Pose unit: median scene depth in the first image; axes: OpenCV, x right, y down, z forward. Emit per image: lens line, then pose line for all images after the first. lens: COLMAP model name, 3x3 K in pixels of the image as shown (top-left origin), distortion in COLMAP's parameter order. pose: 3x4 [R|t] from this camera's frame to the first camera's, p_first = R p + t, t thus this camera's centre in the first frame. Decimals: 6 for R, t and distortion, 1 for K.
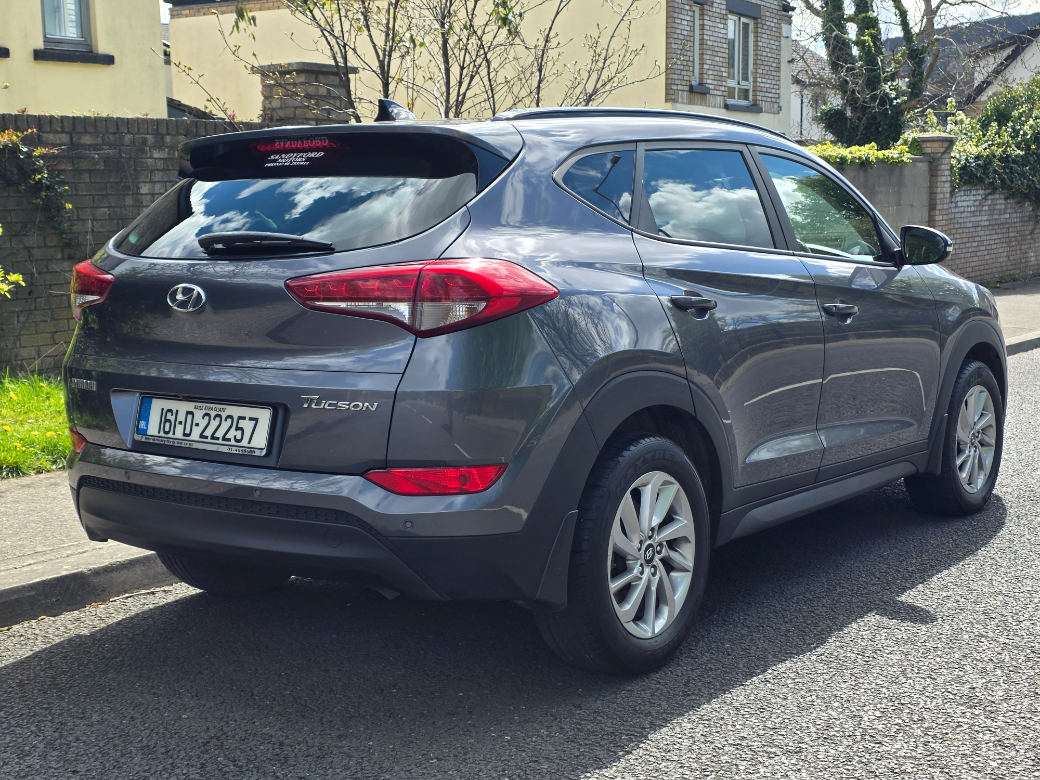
lens RADIAL K [[1471.8, 0, 520.0], [0, 1471.8, 390.0], [0, 0, 1]] dist [0.095803, -0.071217]
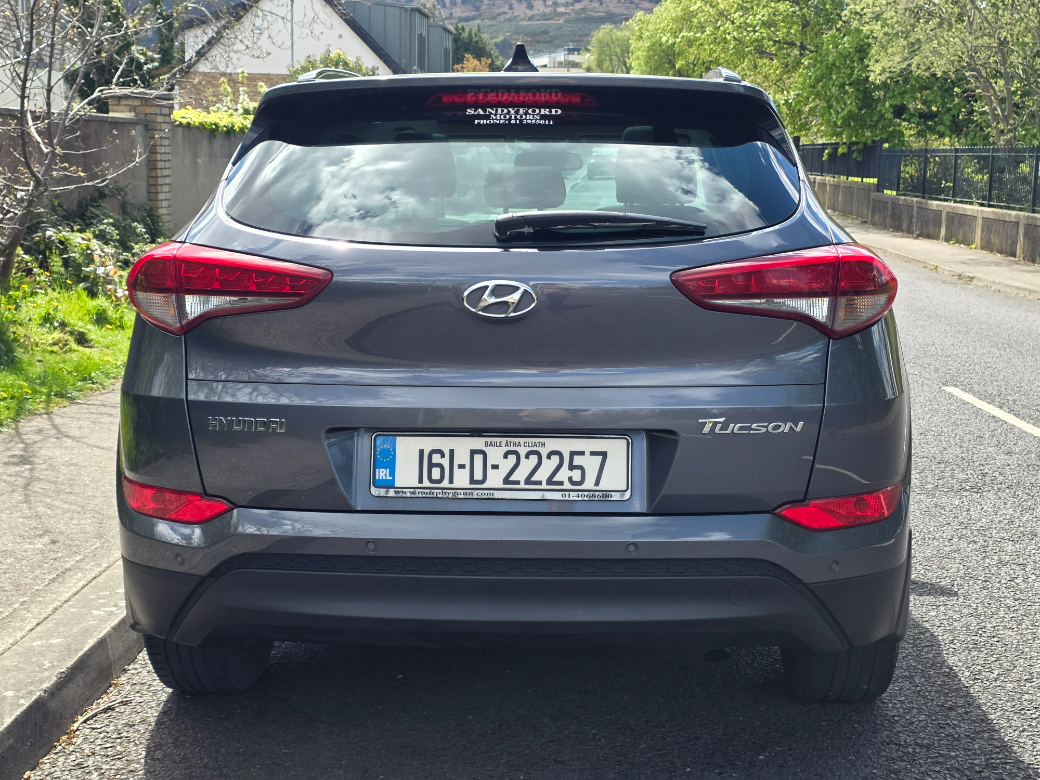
lens RADIAL K [[1471.8, 0, 520.0], [0, 1471.8, 390.0], [0, 0, 1]] dist [0.095803, -0.071217]
pose [[0.831589, -0.063000, 0.551807, -0.610409], [0.051342, 0.998011, 0.036568, -0.041828], [-0.553014, -0.002079, 0.833169, 0.363514]]
